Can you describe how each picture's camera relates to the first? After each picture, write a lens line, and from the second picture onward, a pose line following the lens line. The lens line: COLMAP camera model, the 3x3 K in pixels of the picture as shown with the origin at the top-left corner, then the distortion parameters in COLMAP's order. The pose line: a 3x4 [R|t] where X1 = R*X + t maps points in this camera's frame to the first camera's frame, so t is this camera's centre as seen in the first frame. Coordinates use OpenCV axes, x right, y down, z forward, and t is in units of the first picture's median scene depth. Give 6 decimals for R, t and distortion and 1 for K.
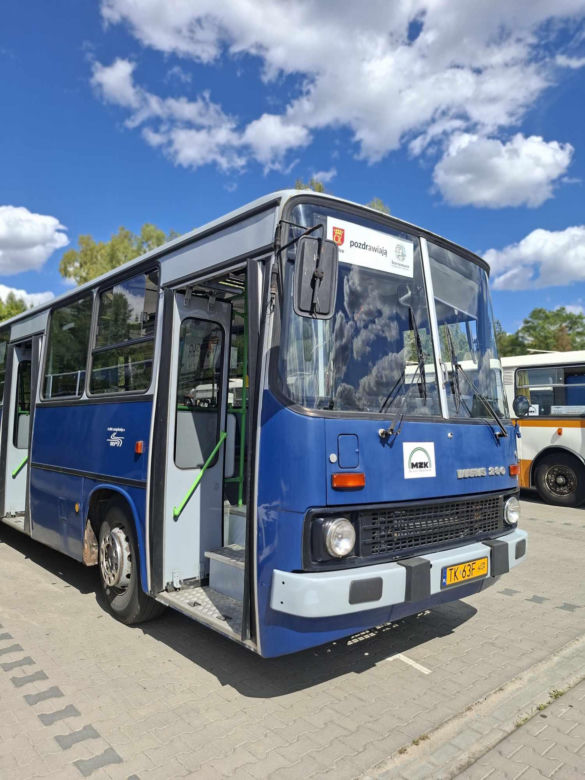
lens RADIAL K [[556.8, 0, 292.5], [0, 556.8, 390.0], [0, 0, 1]] dist [0.100961, -0.110290]
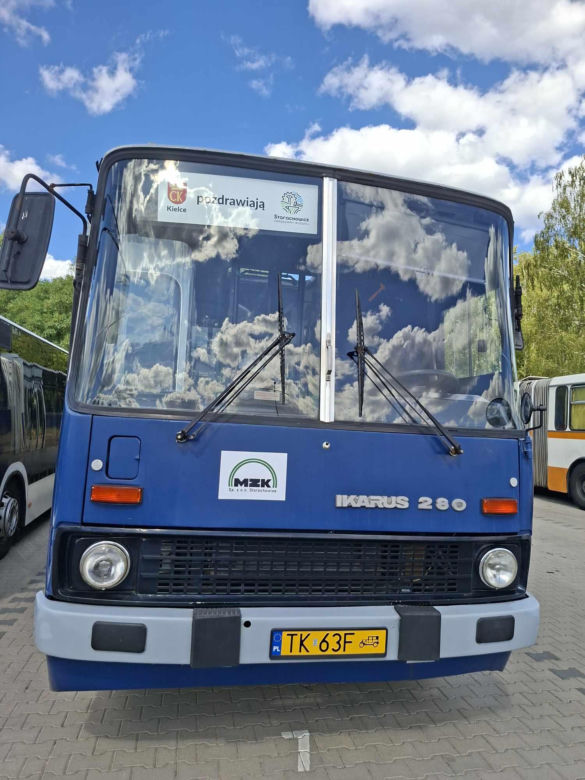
lens RADIAL K [[556.8, 0, 292.5], [0, 556.8, 390.0], [0, 0, 1]] dist [0.100961, -0.110290]
pose [[0.859043, -0.001426, -0.511902, 0.652969], [-0.005608, 0.999910, -0.012197, 0.020455], [0.511873, 0.013348, 0.858957, 0.394833]]
